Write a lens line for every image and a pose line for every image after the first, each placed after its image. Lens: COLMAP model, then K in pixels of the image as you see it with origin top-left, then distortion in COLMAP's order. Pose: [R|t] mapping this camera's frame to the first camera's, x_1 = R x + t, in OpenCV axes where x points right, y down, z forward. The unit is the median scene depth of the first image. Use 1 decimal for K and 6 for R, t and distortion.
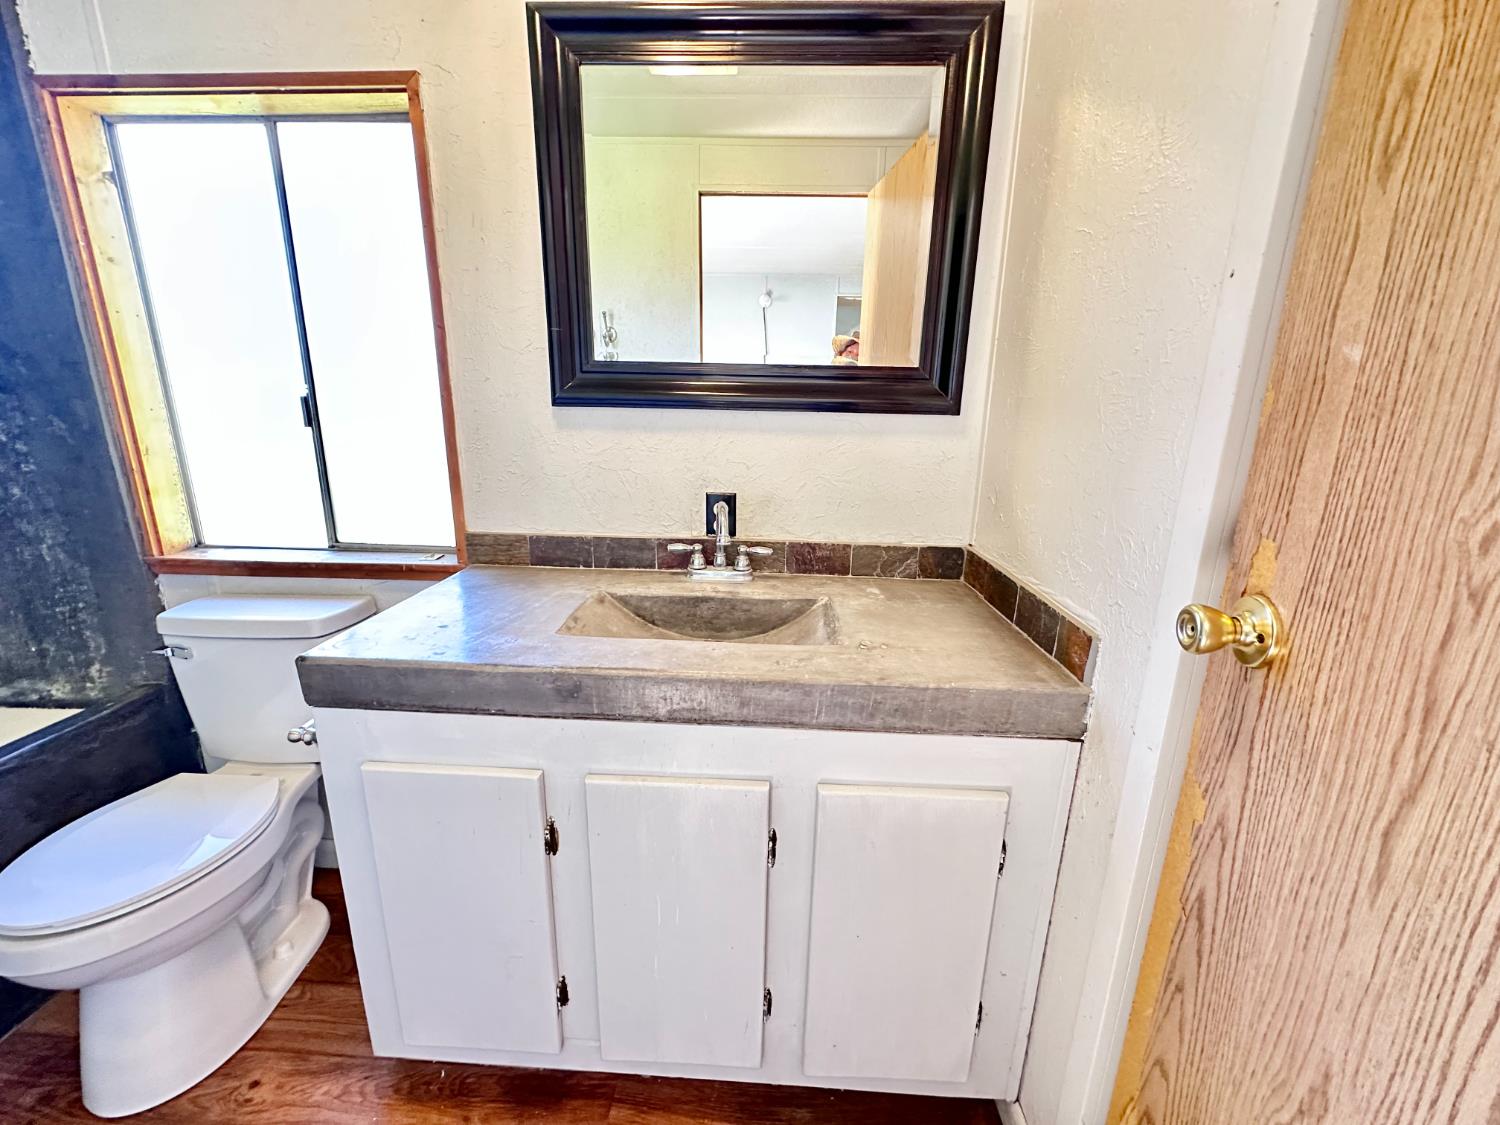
lens RADIAL K [[597.9, 0, 752.8], [0, 597.9, 560.6], [0, 0, 1]] dist [-0.005720, 0.001433]
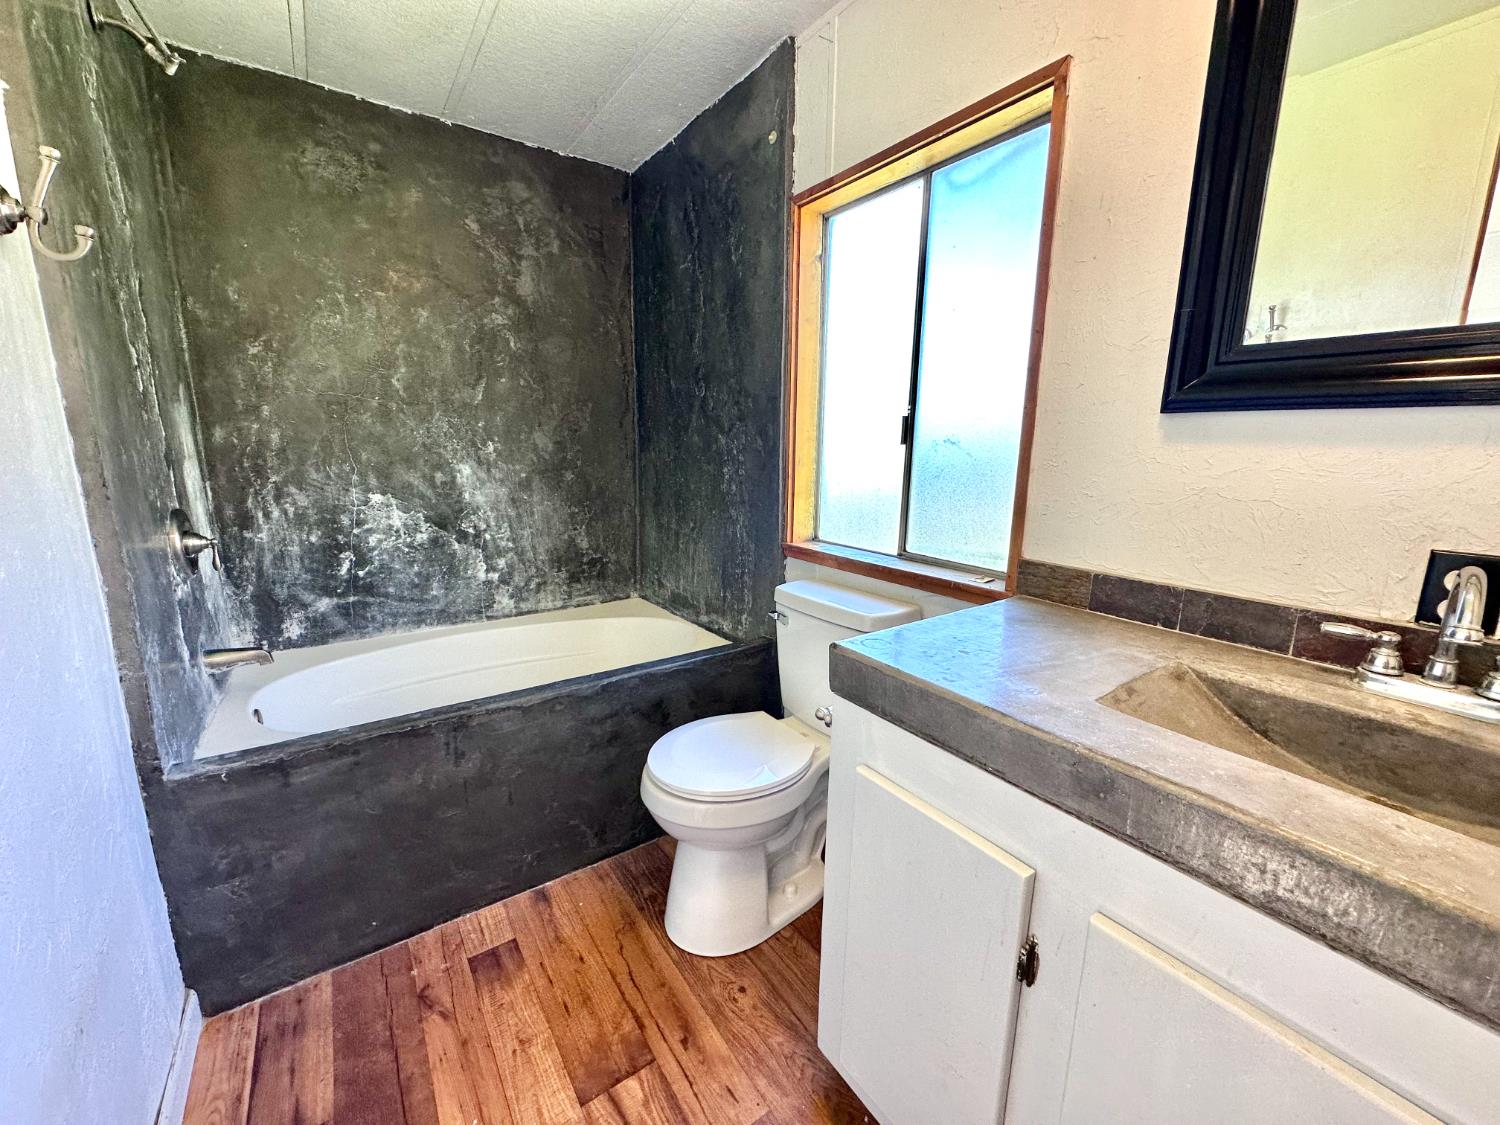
lens RADIAL K [[597.9, 0, 749.9], [0, 597.9, 563.0], [0, 0, 1]] dist [-0.005720, 0.001433]
pose [[0.604926, 0.147905, -0.782425, -0.026318], [-0.196637, 0.979914, 0.033209, 0.010431], [0.771620, 0.133765, 0.621859, 0.141488]]
